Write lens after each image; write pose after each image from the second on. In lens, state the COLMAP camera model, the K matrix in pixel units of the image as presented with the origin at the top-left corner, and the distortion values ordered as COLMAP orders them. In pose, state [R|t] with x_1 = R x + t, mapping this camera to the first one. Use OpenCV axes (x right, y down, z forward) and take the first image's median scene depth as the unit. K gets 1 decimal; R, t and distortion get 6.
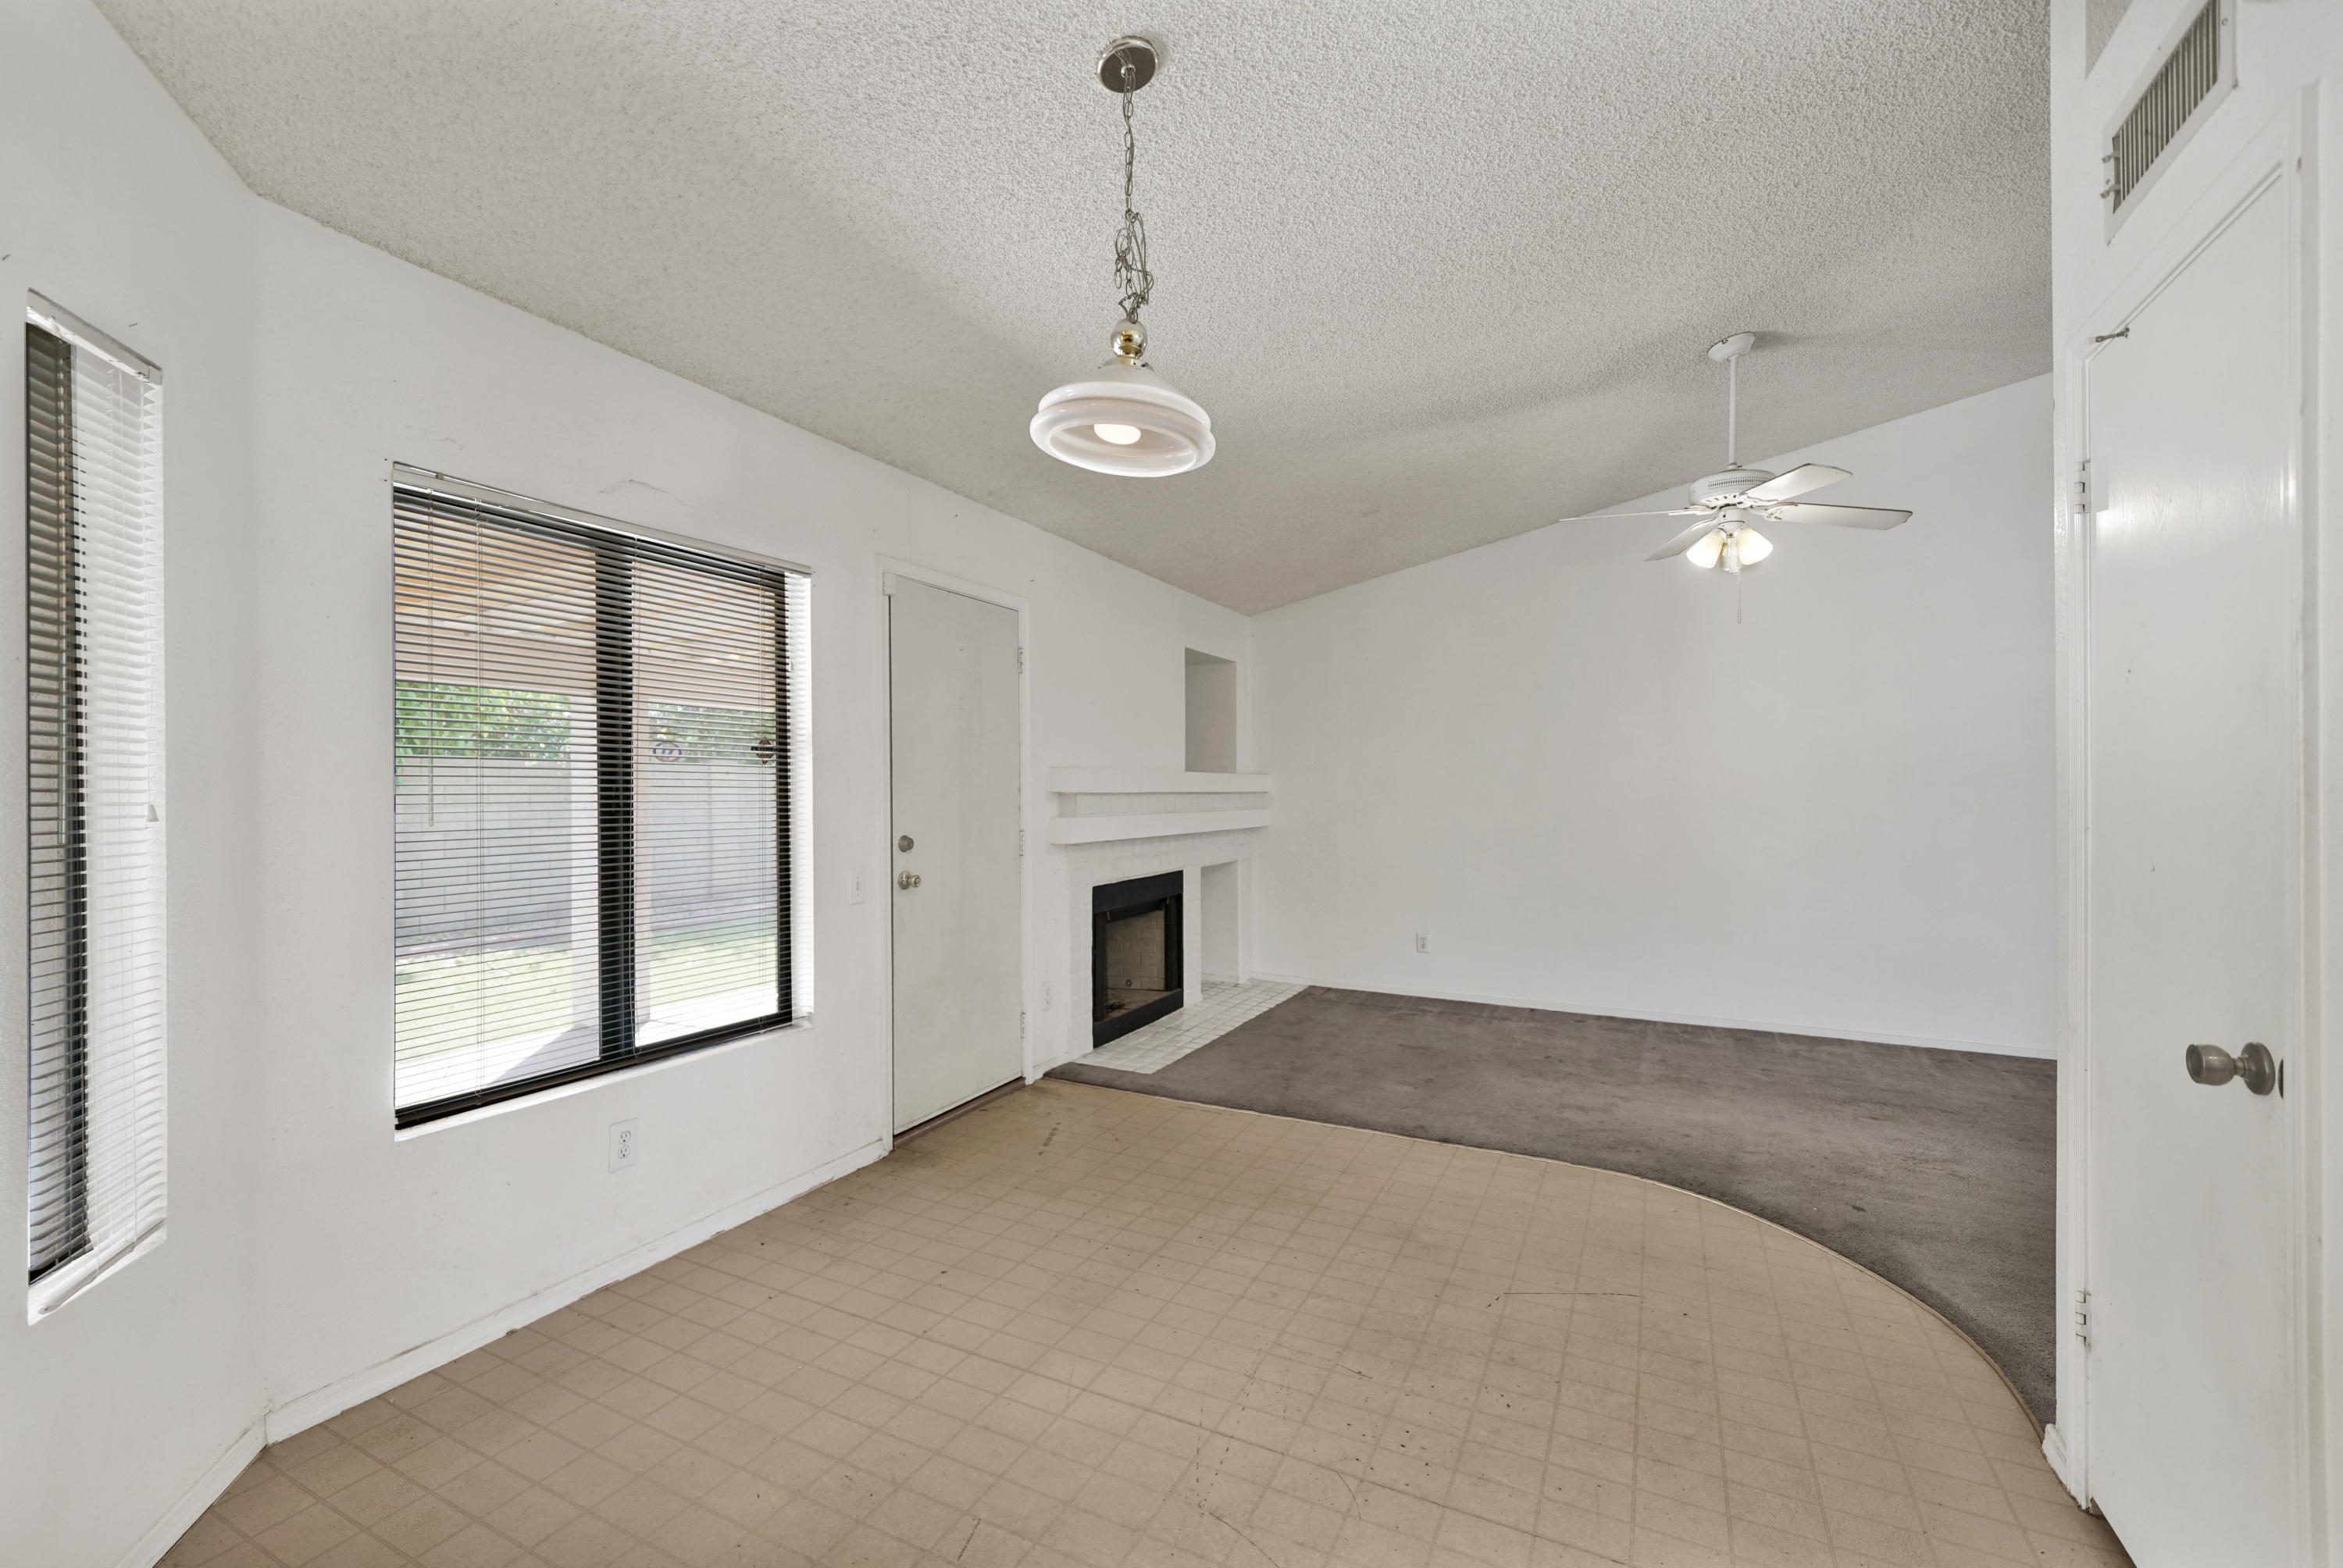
lens RADIAL K [[977.9, 0, 1171.5], [0, 977.9, 784.0], [0, 0, 1]] dist [-0.000221, -0.000034]
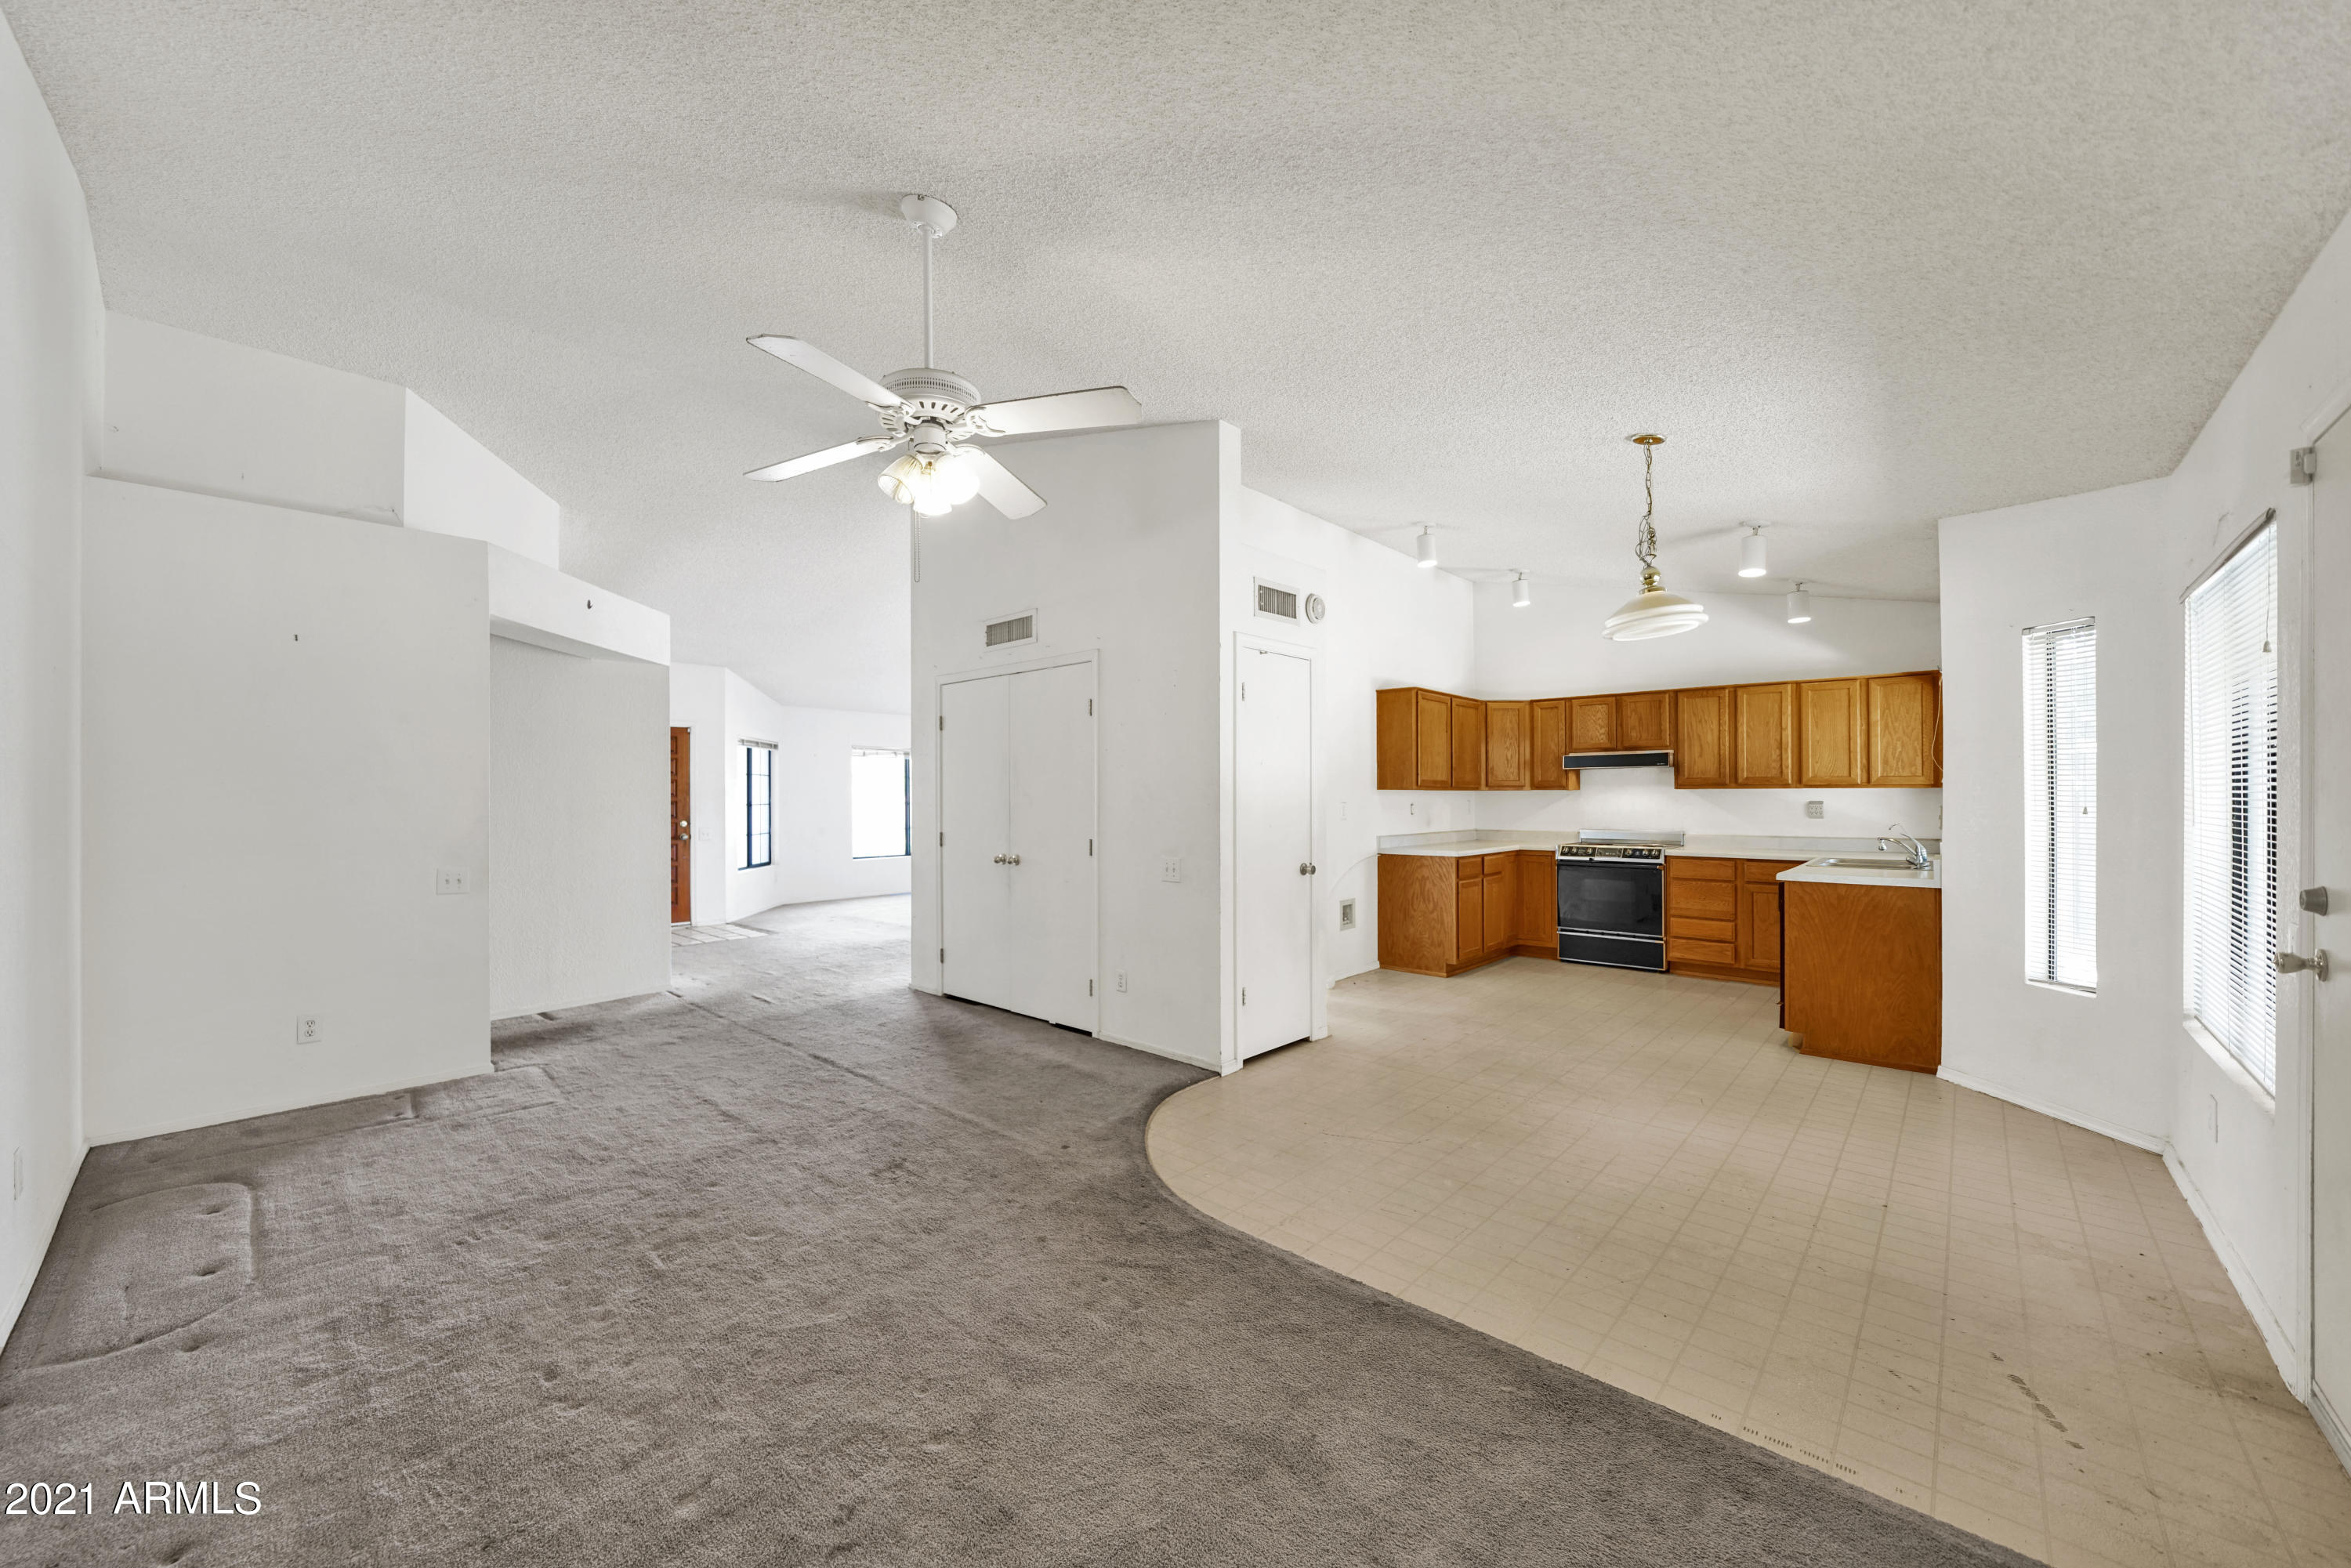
lens RADIAL K [[886.3, 0, 1114.6], [0, 886.3, 790.1], [0, 0, 1]] dist [-0.018970, -0.000183]
pose [[-0.951253, 0.005626, 0.308361, 0.208585], [-0.000116, 0.999827, -0.018598, 0.003880], [-0.308412, -0.017727, -0.951088, 1.431219]]
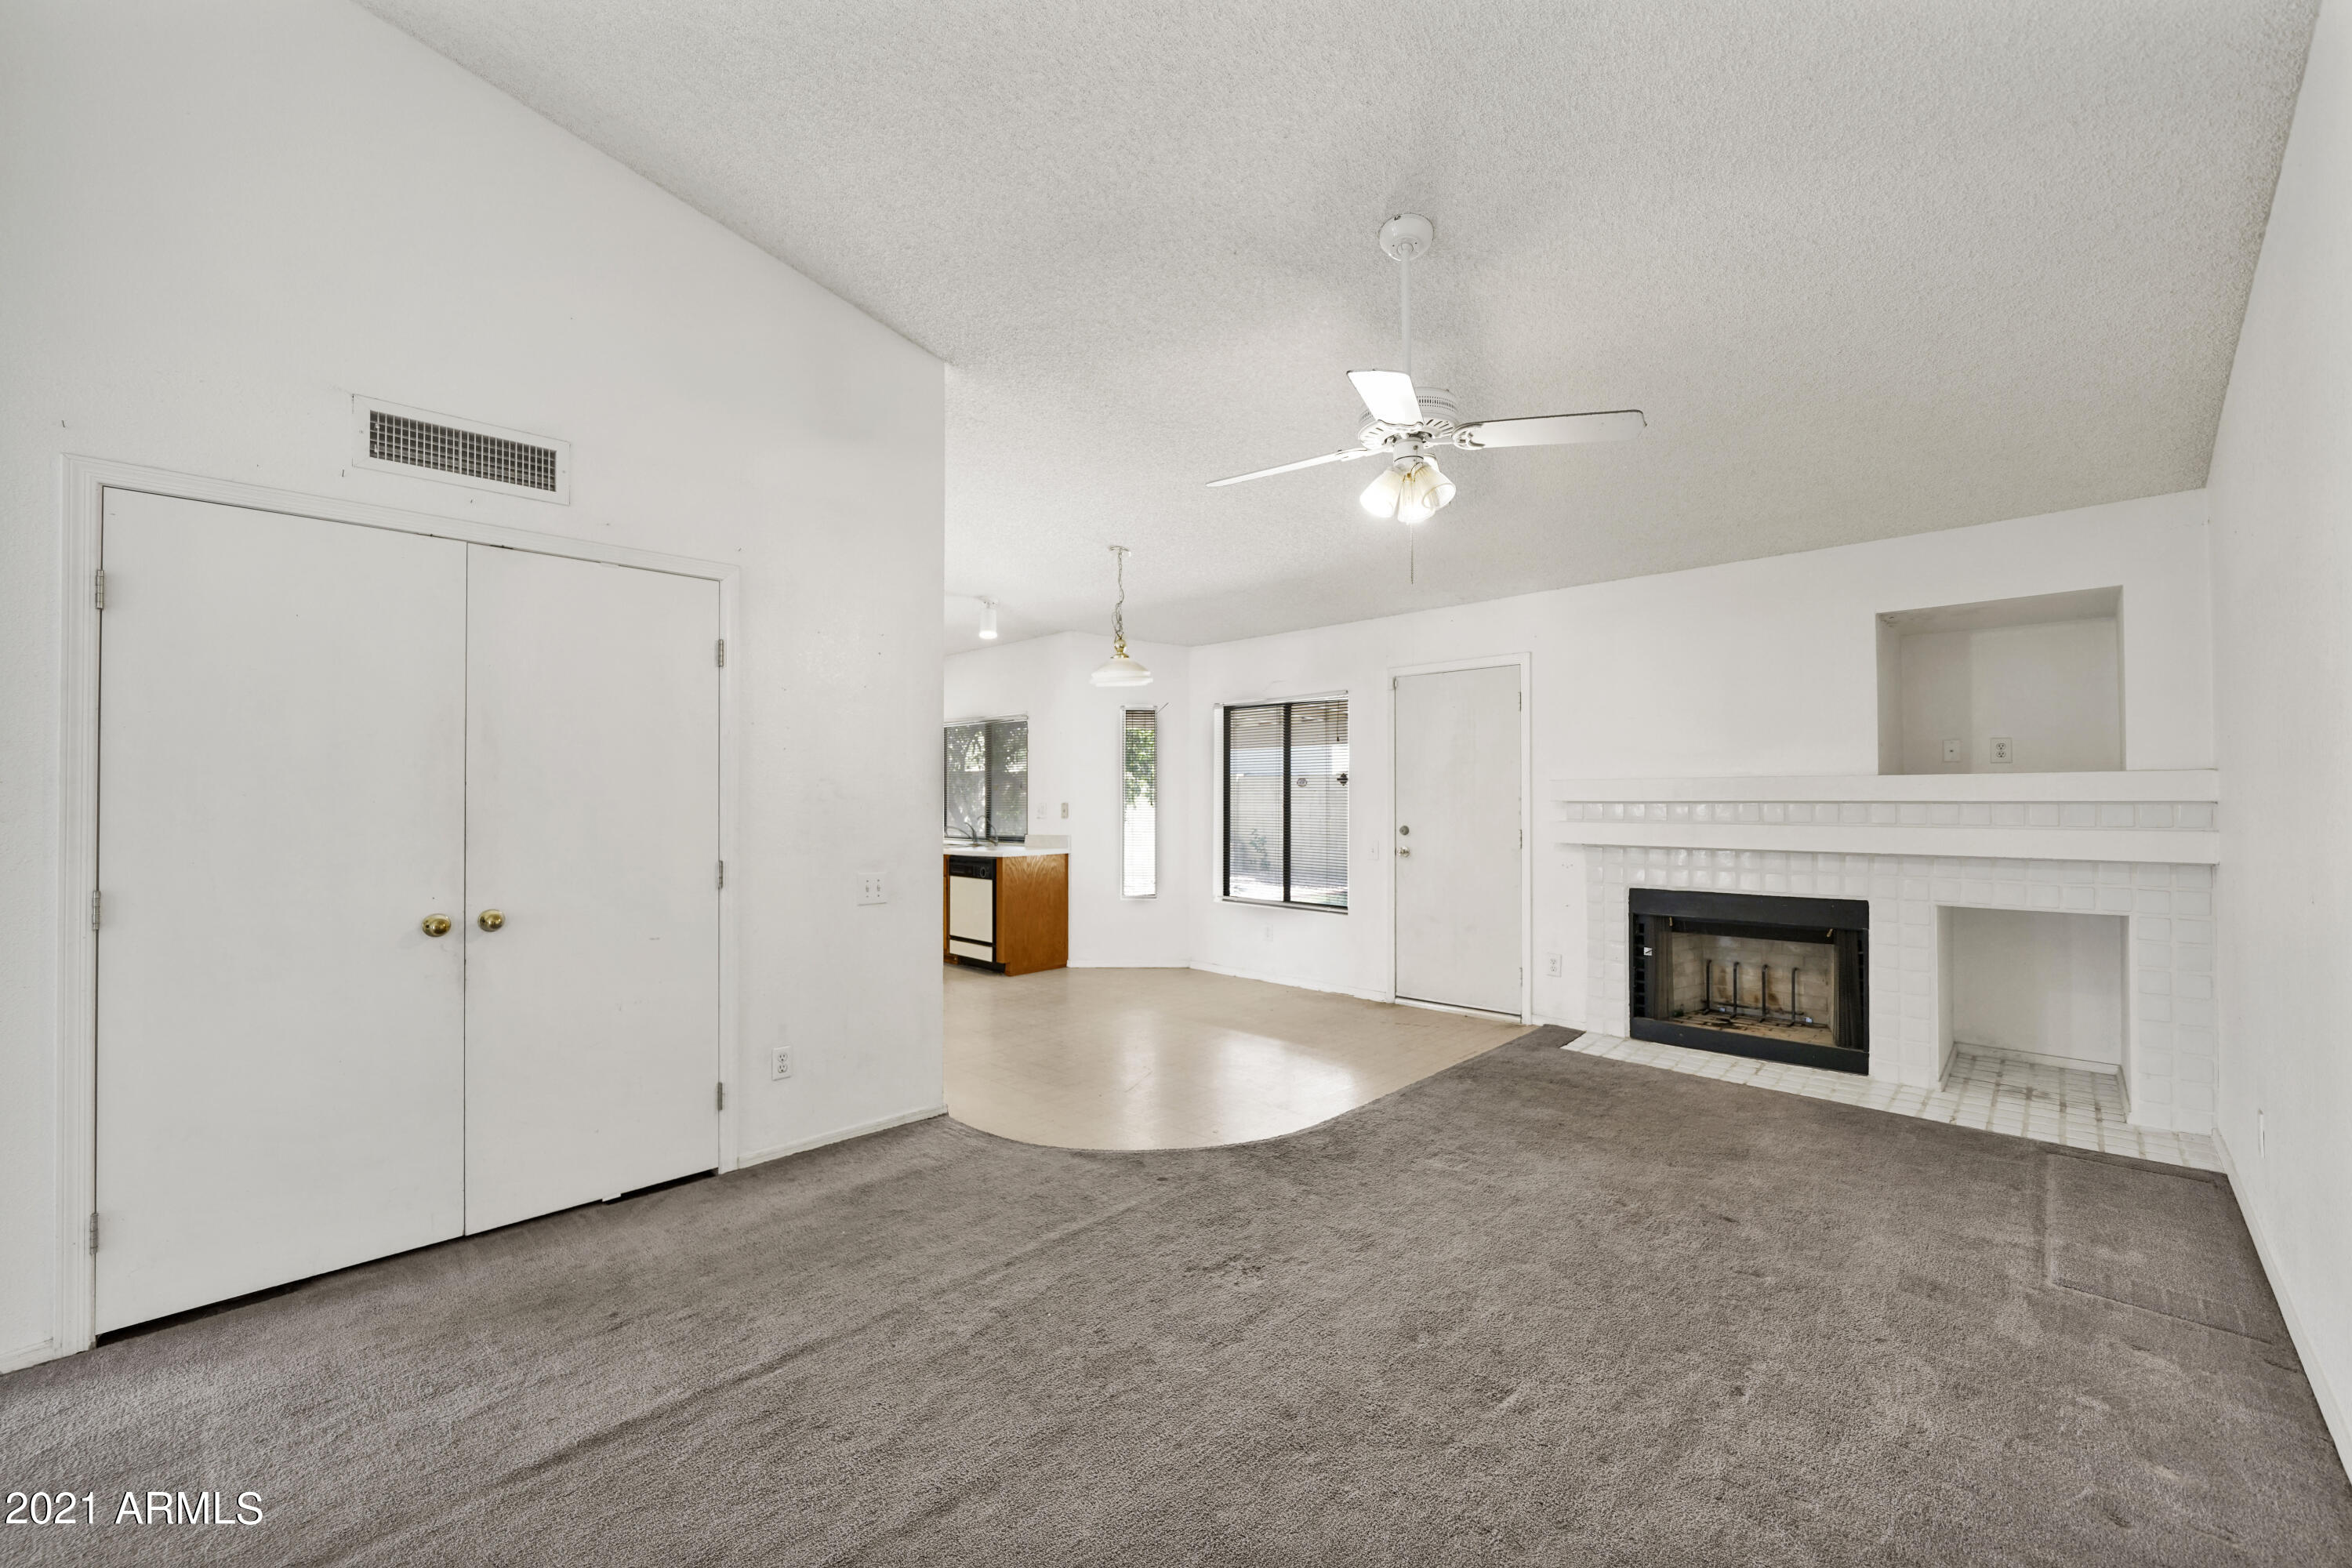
lens RADIAL K [[942.5, 0, 1176.0], [0, 942.5, 784.0], [0, 0, 1]] dist [-0.001664, -0.000226]
pose [[-0.302952, -0.010523, -0.952948, 1.209476], [0.012856, 0.999803, -0.015128, -0.001061], [0.952919, -0.016834, -0.302757, 0.943949]]
